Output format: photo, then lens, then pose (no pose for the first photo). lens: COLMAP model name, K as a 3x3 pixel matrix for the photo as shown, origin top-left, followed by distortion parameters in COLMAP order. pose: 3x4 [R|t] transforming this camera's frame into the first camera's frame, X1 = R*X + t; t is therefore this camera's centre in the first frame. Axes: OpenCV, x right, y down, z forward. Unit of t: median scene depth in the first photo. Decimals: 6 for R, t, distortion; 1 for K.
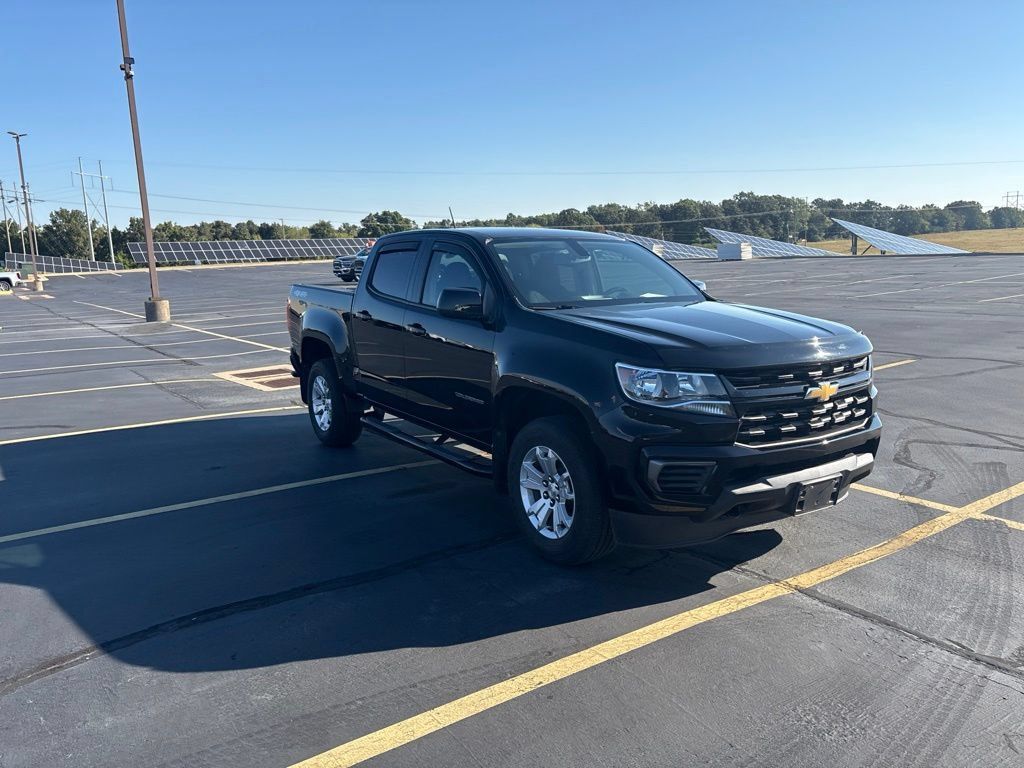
lens RADIAL K [[775.8, 0, 517.4], [0, 775.8, 379.1], [0, 0, 1]] dist [0.035063, -0.021365]
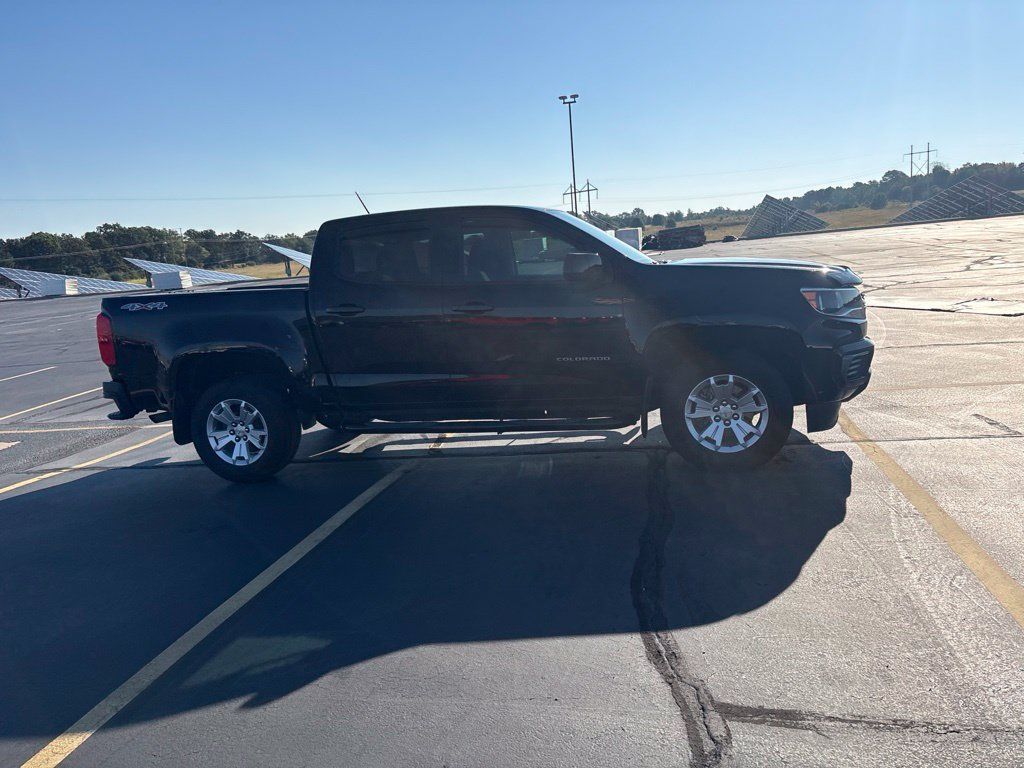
lens RADIAL K [[775.8, 0, 511.9], [0, 775.8, 377.0], [0, 0, 1]] dist [0.035063, -0.021365]
pose [[0.728551, -0.145997, 0.669252, -0.639026], [0.173708, 0.984463, 0.025660, 0.003392], [-0.662600, 0.097559, 0.742592, 0.224416]]
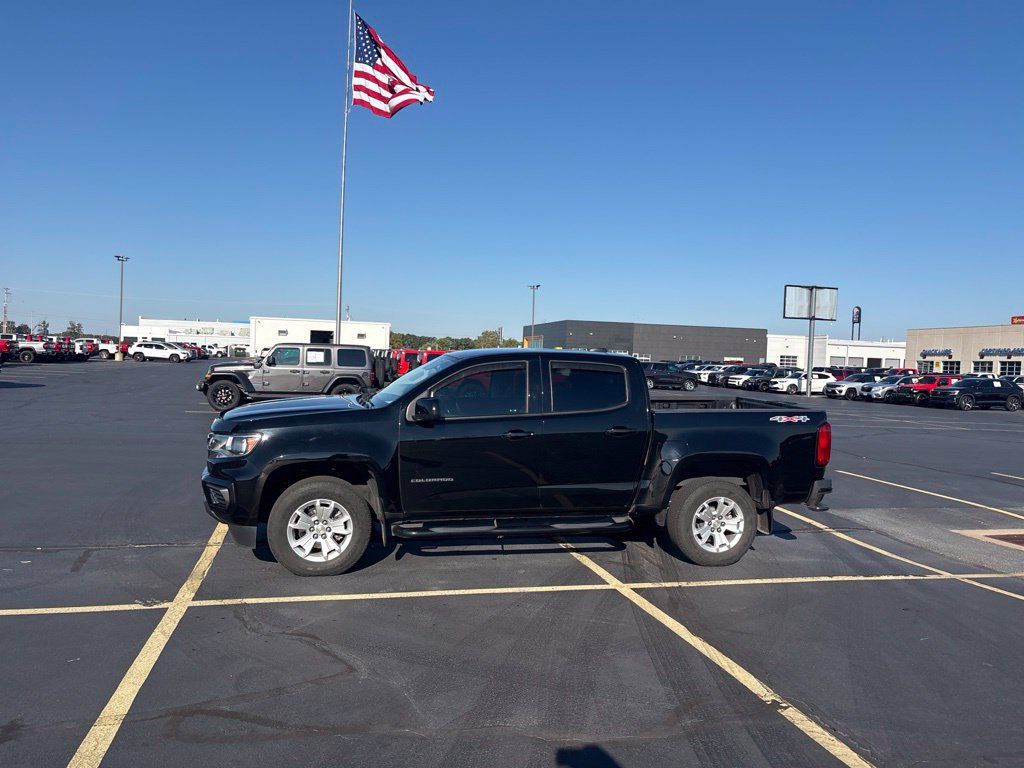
lens RADIAL K [[775.8, 0, 521.4], [0, 775.8, 393.6], [0, 0, 1]] dist [0.035063, -0.021365]
pose [[-0.350504, 0.058825, -0.934712, 1.100203], [-0.175915, 0.976127, 0.127397, -0.269557], [0.919892, 0.209083, -0.331788, 1.355595]]
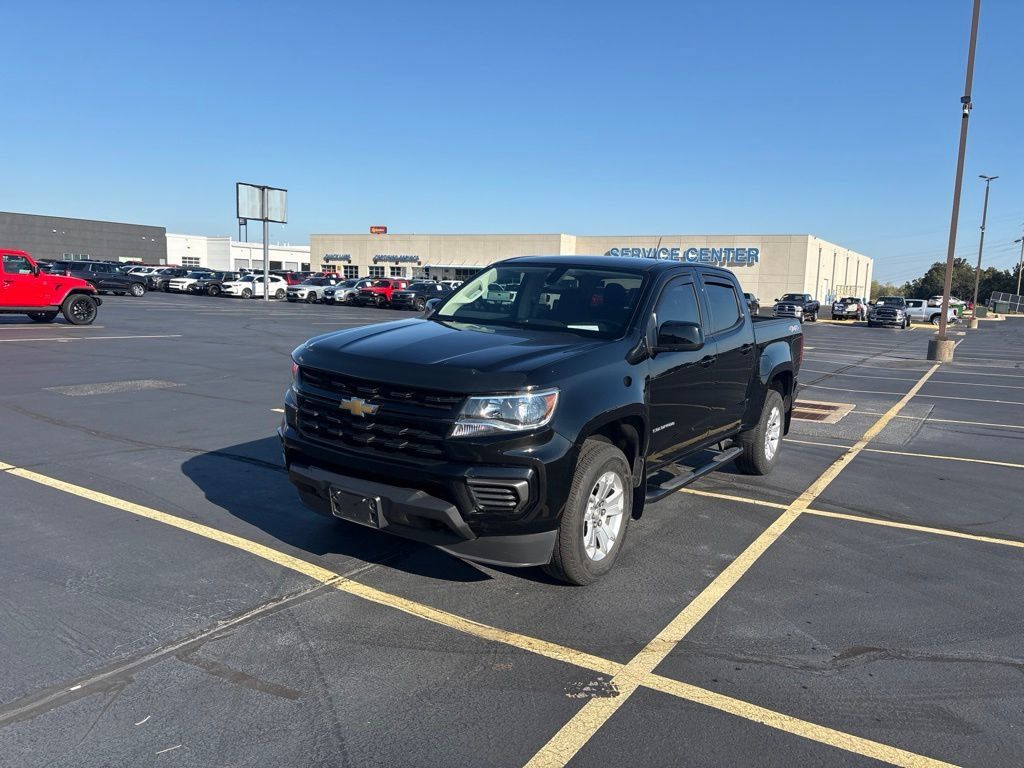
lens RADIAL K [[775.8, 0, 519.2], [0, 775.8, 389.2], [0, 0, 1]] dist [0.035063, -0.021365]
pose [[0.395130, 0.166801, -0.903355, 0.855445], [-0.201371, 0.975187, 0.091985, -0.089402], [0.896283, 0.145563, 0.418914, 0.455627]]
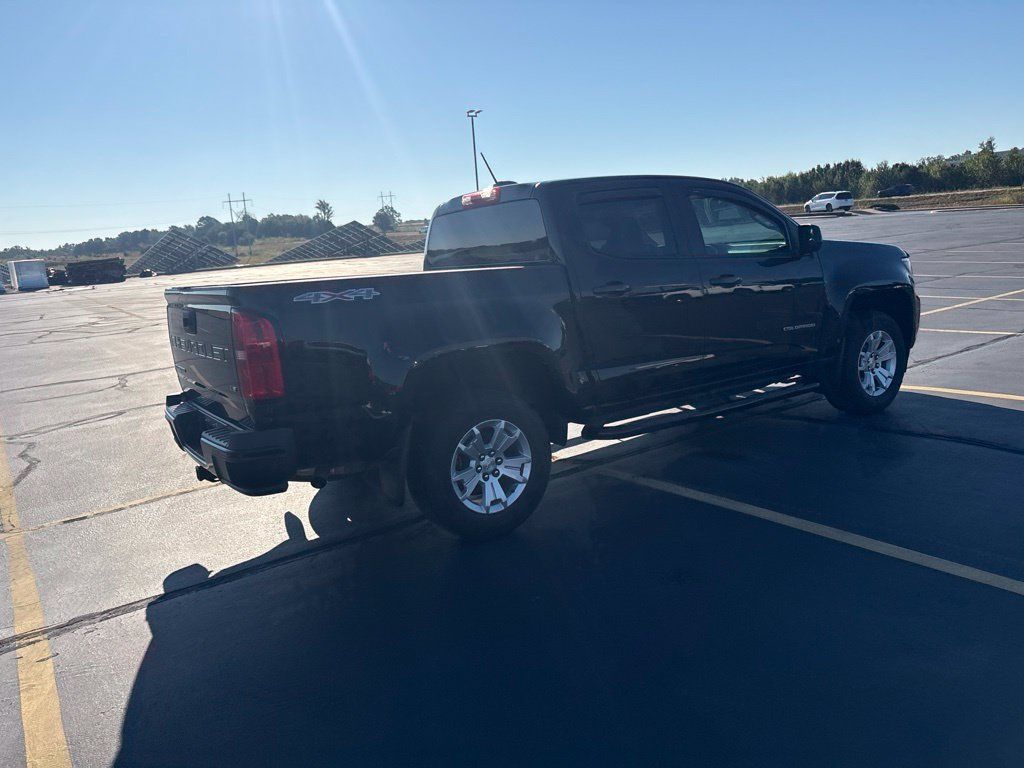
lens RADIAL K [[775.8, 0, 509.1], [0, 775.8, 379.0], [0, 0, 1]] dist [0.035063, -0.021365]
pose [[0.004430, -0.153809, 0.988091, -0.897578], [0.232821, 0.961105, 0.148564, -0.126369], [-0.972509, 0.229390, 0.040068, 1.051500]]
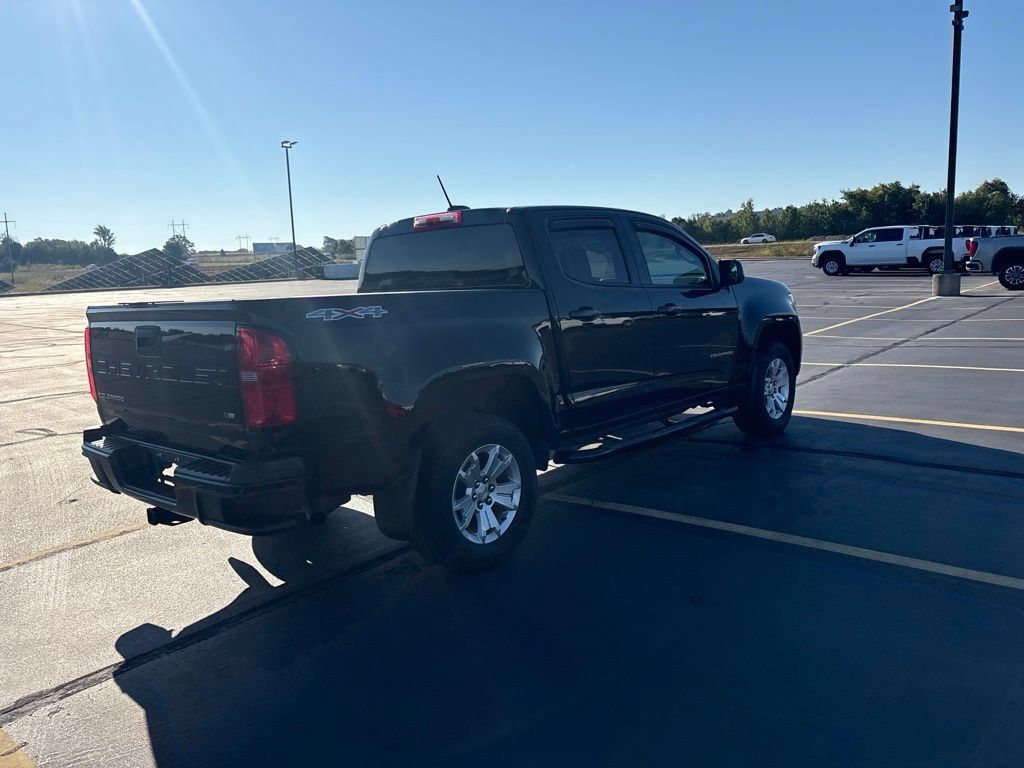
lens RADIAL K [[775.8, 0, 514.5], [0, 775.8, 367.4], [0, 0, 1]] dist [0.035063, -0.021365]
pose [[-0.245584, -0.091840, 0.965015, -0.868025], [0.204042, 0.968302, 0.144079, -0.146874], [-0.947658, 0.232287, -0.219060, 1.198473]]
